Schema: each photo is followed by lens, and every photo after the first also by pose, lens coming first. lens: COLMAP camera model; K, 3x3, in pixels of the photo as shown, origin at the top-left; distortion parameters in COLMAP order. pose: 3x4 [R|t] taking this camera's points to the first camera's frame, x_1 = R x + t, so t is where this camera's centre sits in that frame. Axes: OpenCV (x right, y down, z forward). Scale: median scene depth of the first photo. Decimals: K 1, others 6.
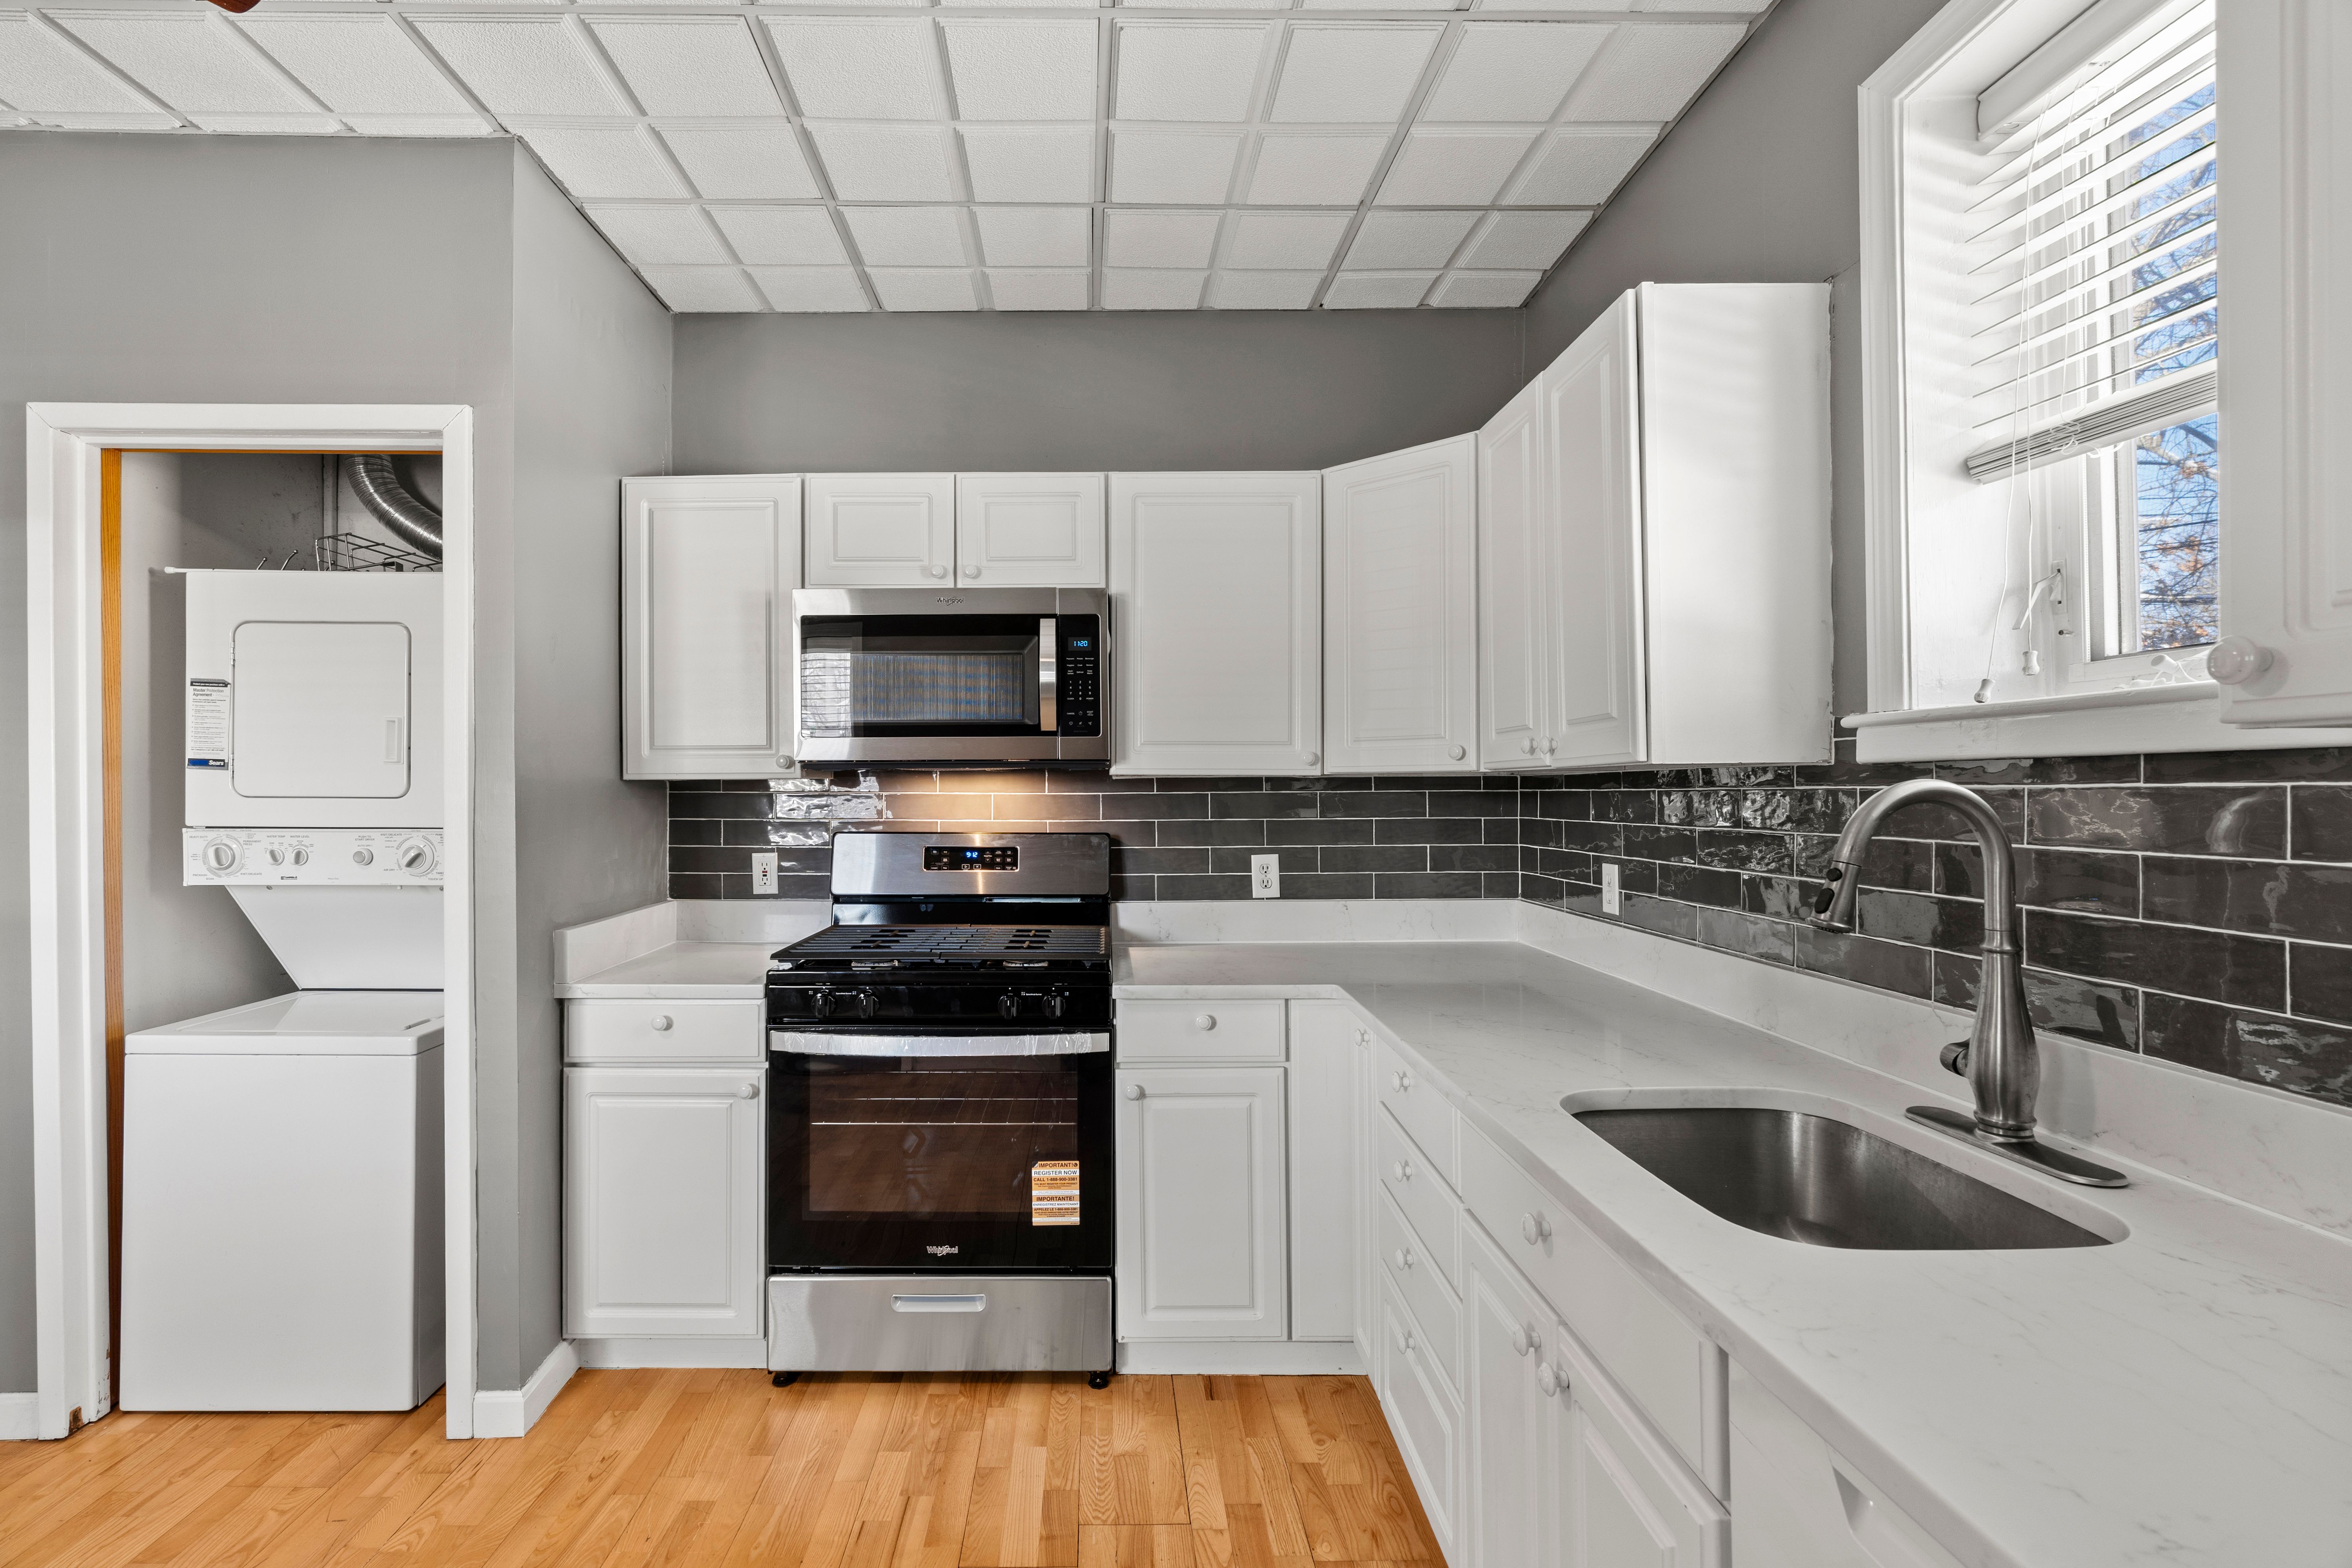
lens RADIAL K [[1066.6, 0, 1114.5], [0, 1066.6, 780.1], [0, 0, 1]] dist [-0.012644, 0.002122]
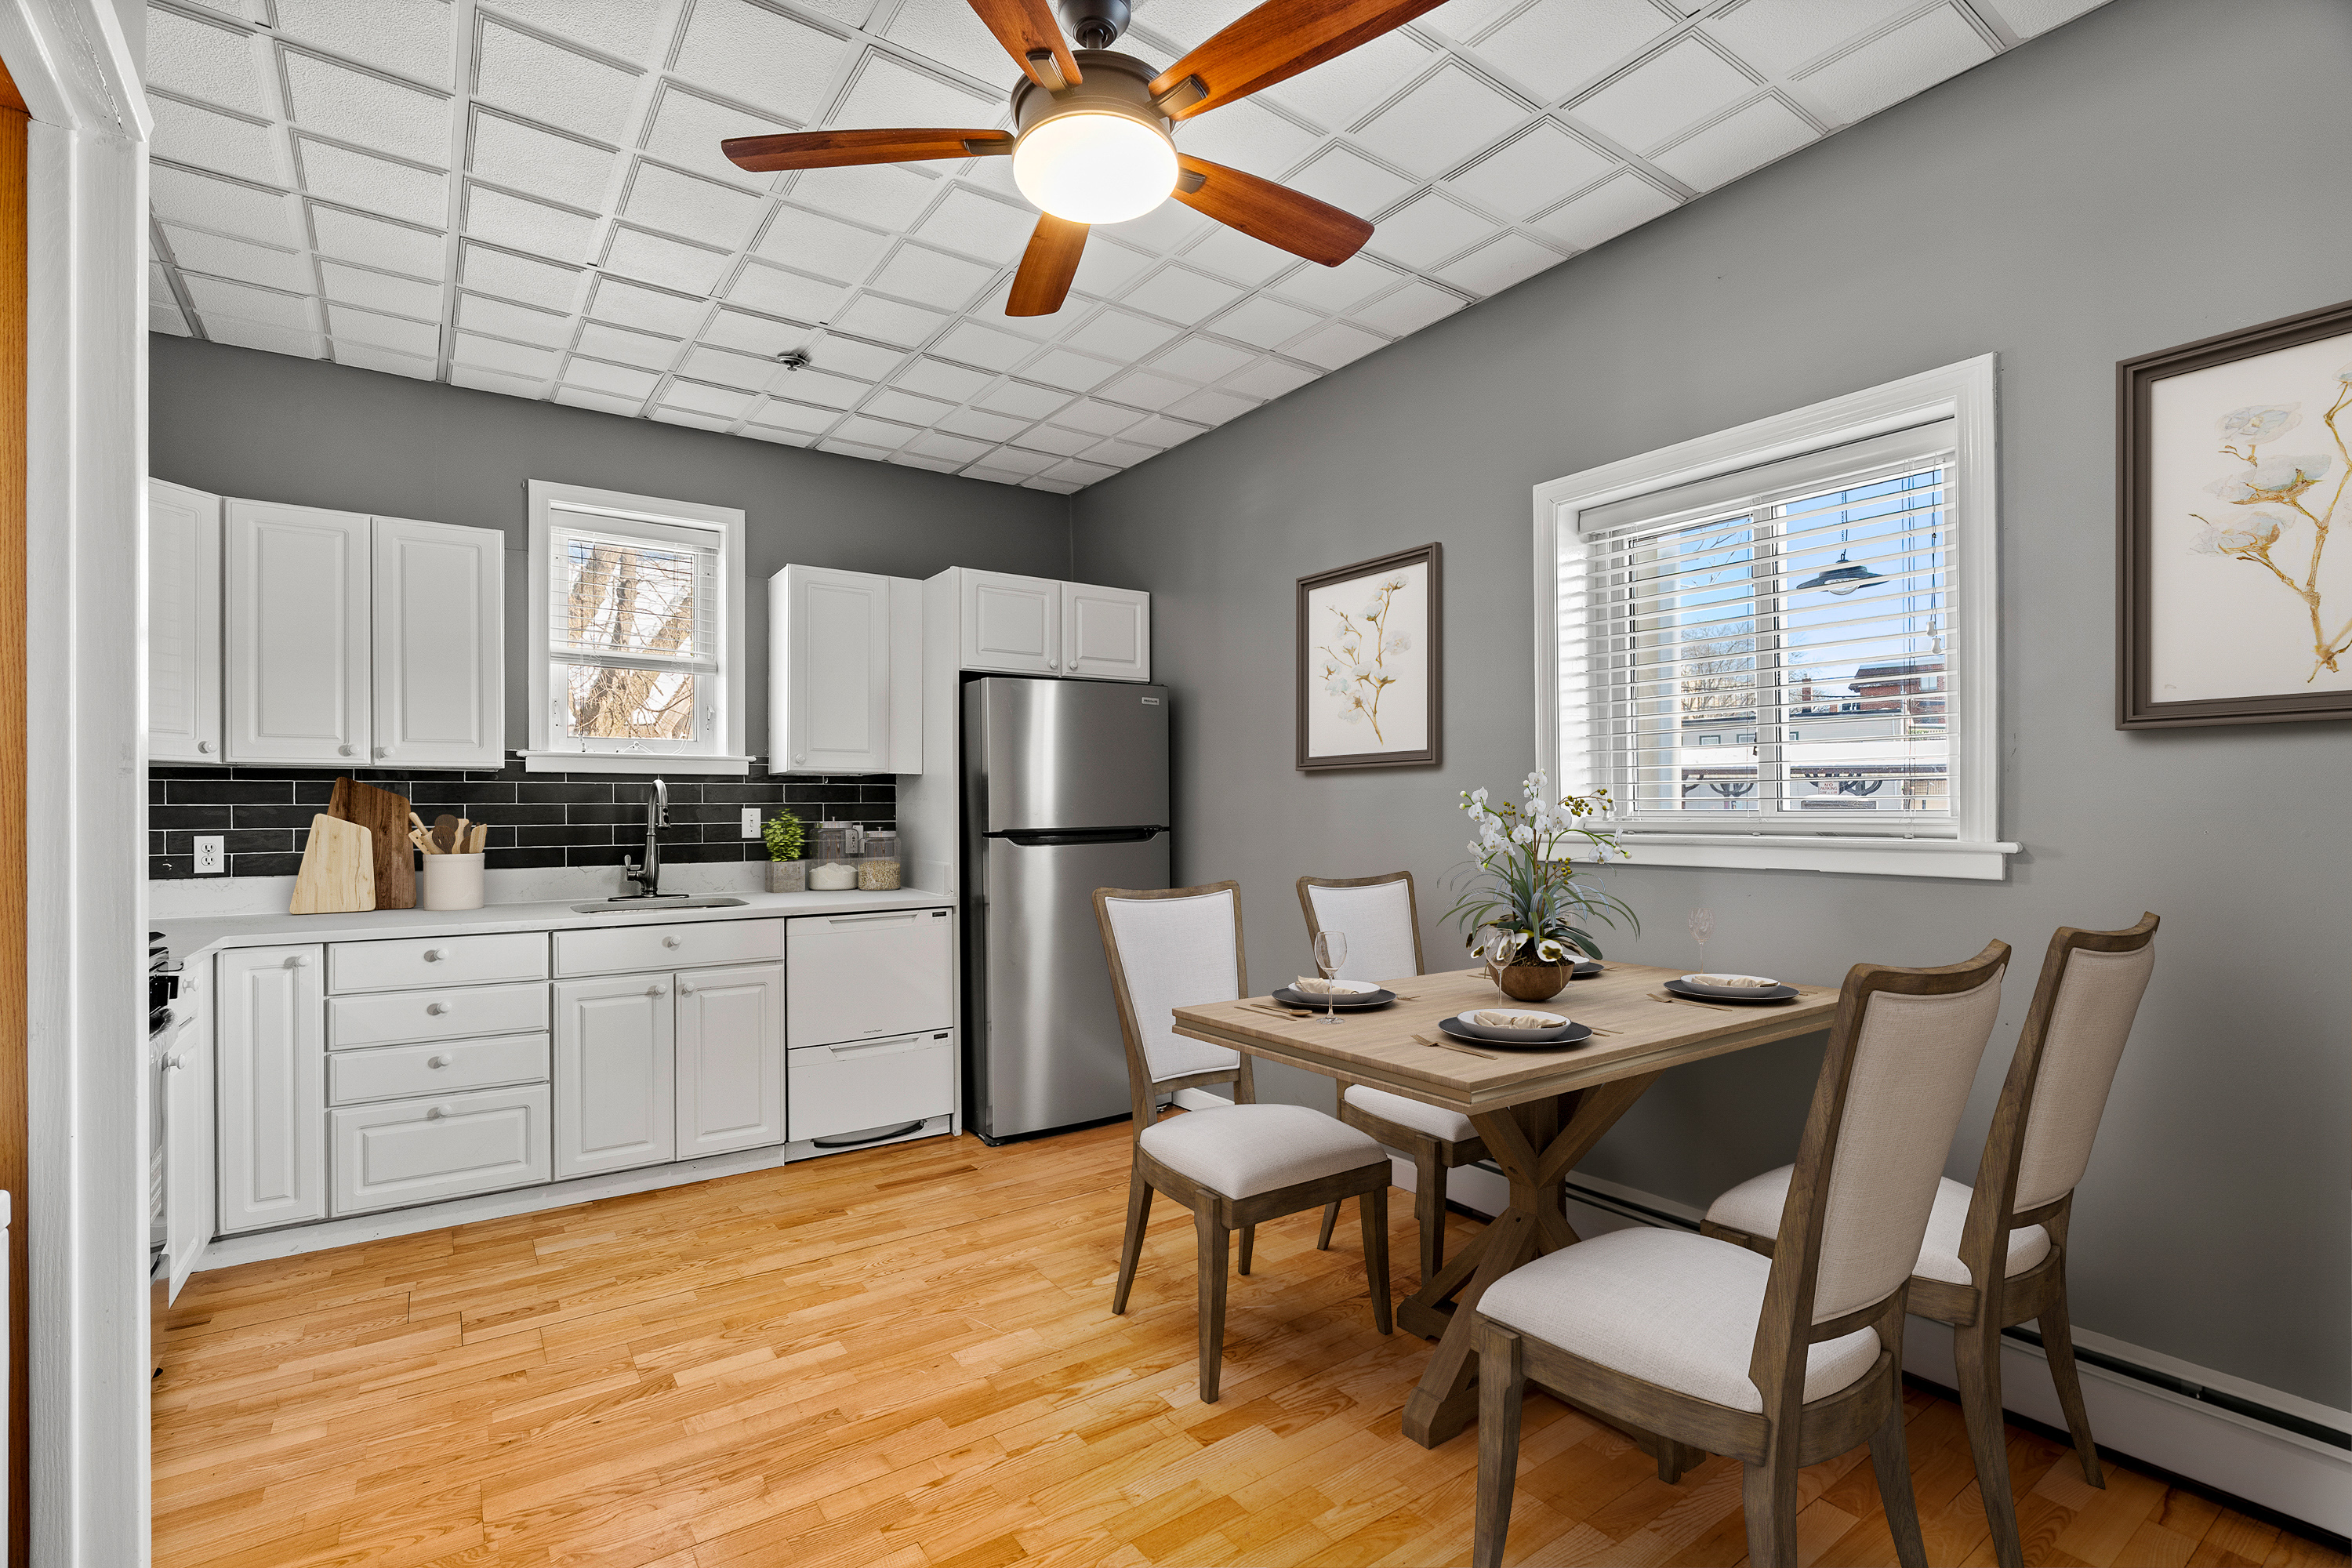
lens RADIAL K [[1066.6, 0, 1159.9], [0, 1066.6, 796.9], [0, 0, 1]] dist [-0.012644, 0.002122]
pose [[-0.558176, 0.011923, 0.829637, -1.355849], [-0.005125, 0.999828, -0.017817, 0.050123], [-0.829707, -0.014197, -0.558019, 0.785260]]
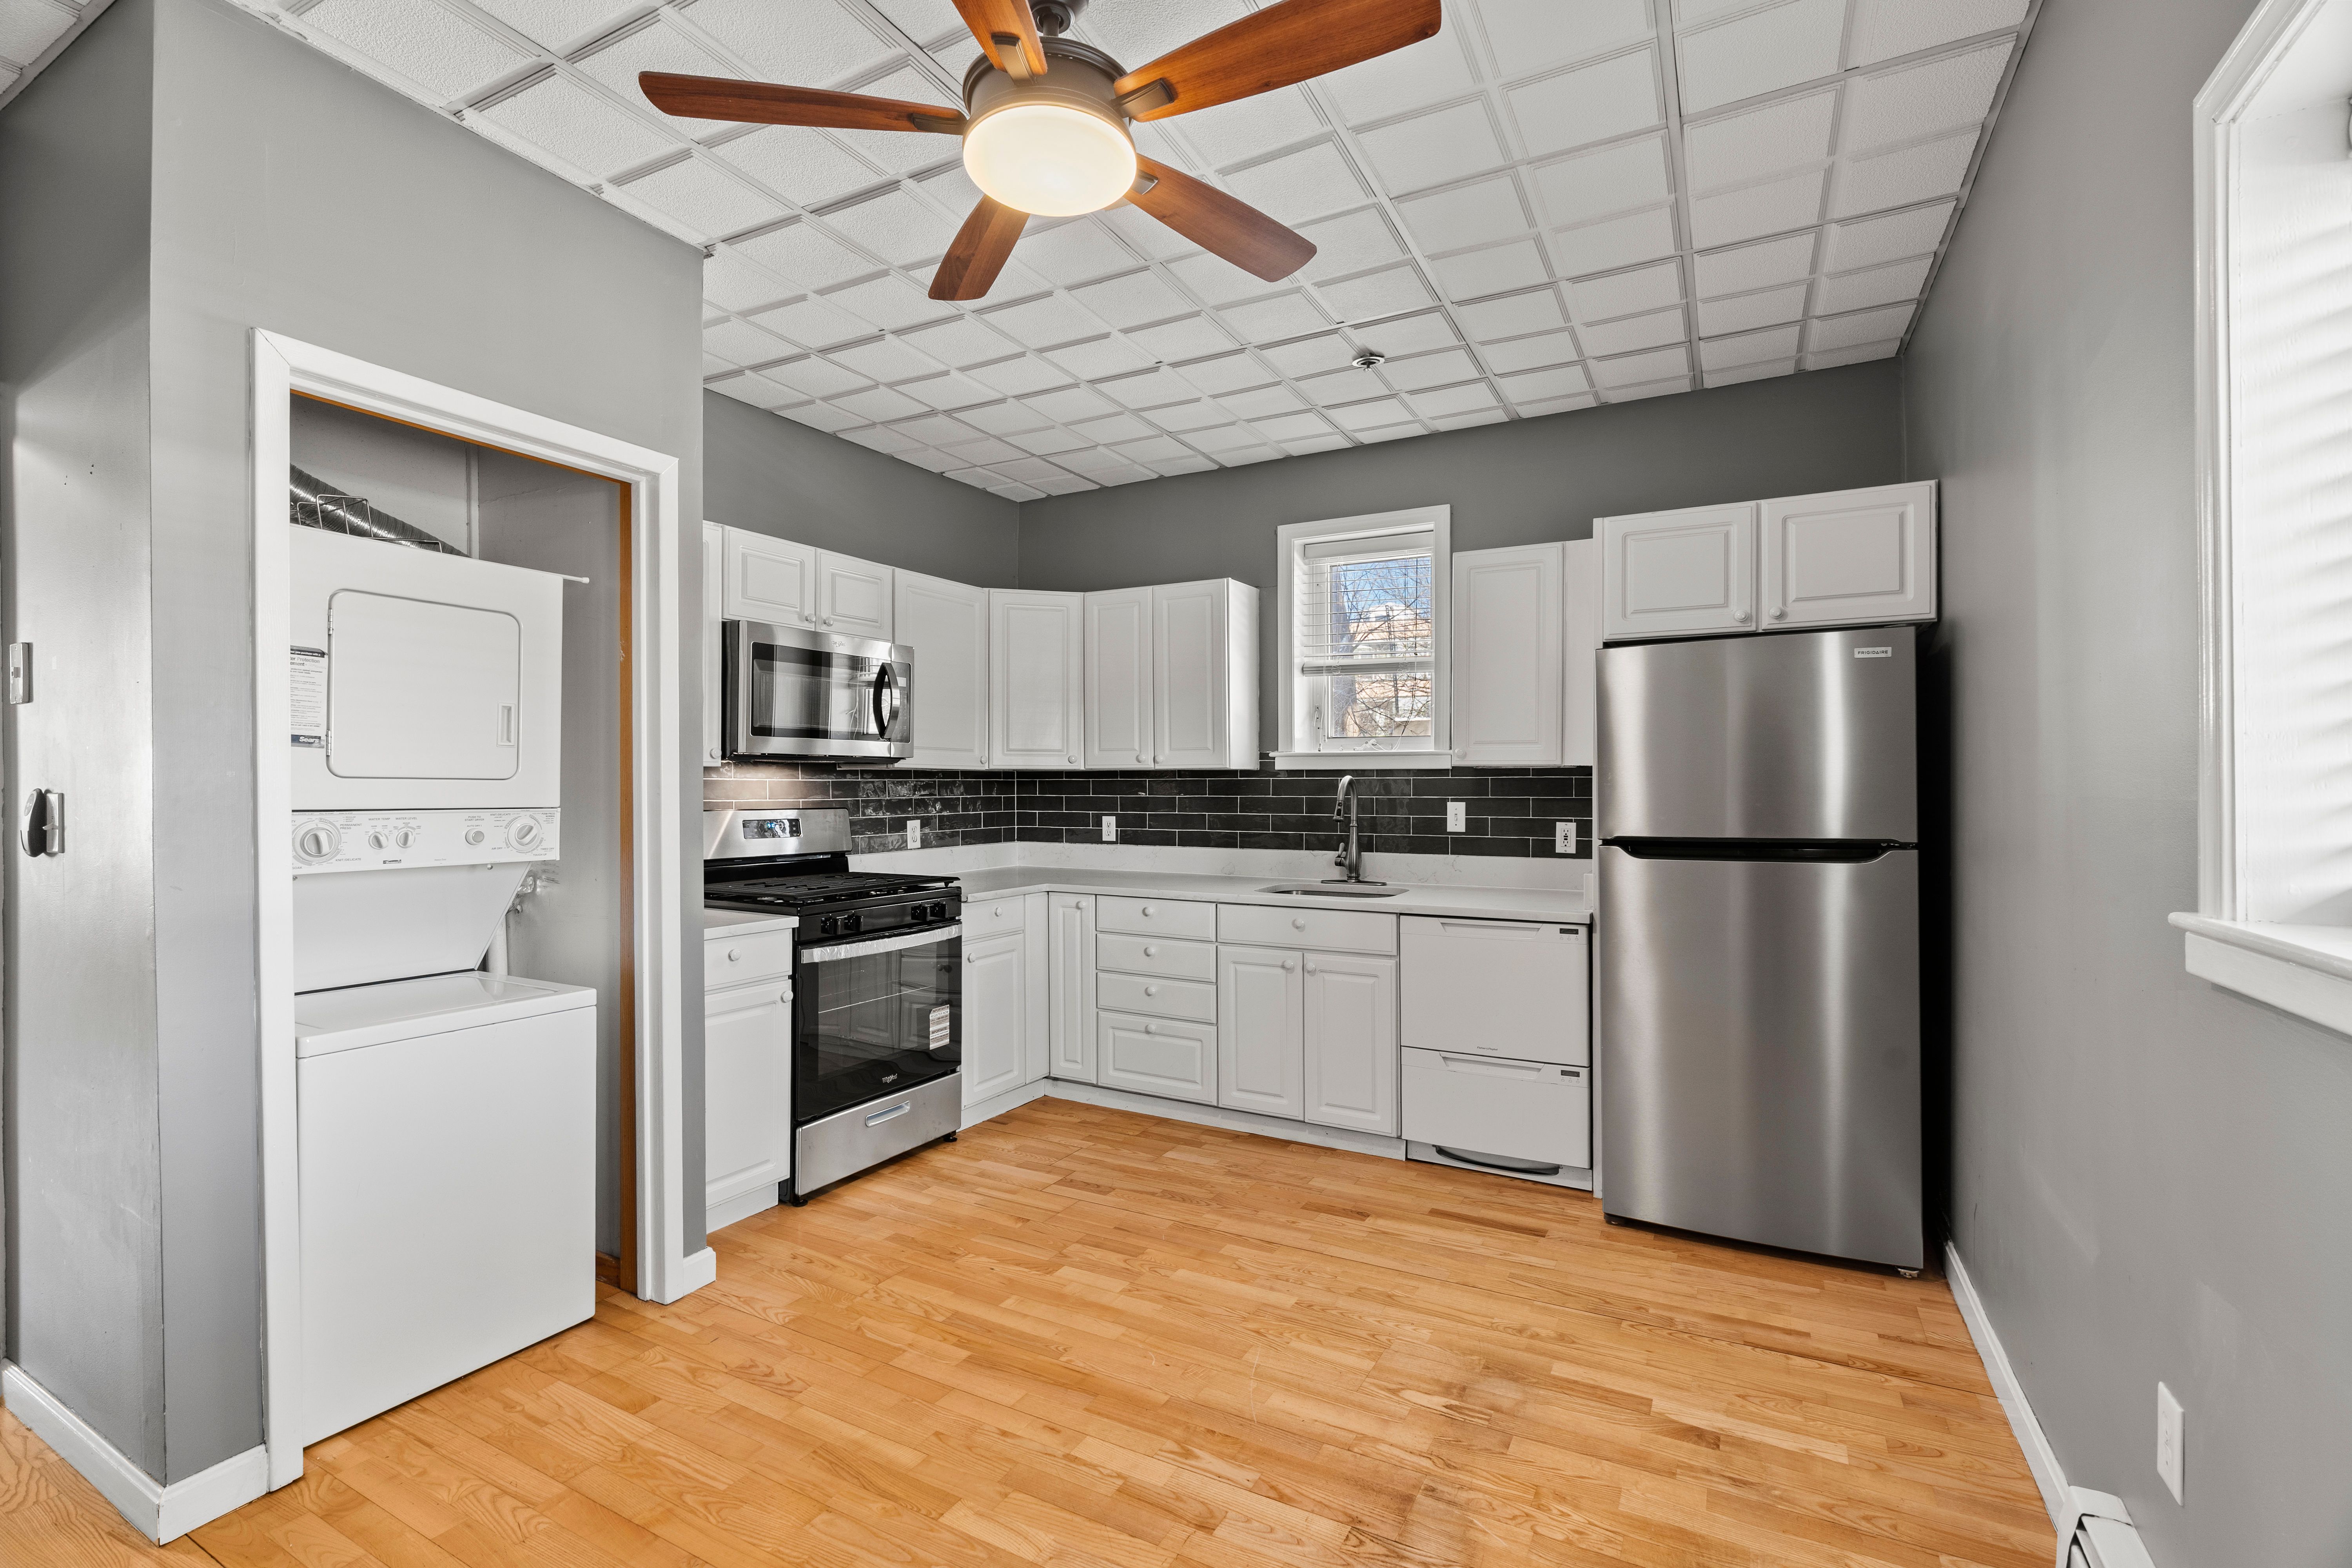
lens RADIAL K [[1066.6, 0, 1147.5], [0, 1066.6, 783.9], [0, 0, 1]] dist [-0.012644, 0.002122]
pose [[0.503717, 0.002752, 0.863864, -1.292599], [-0.011120, 0.999933, 0.003298, 0.010781], [-0.863797, -0.011268, 0.503714, -0.081945]]
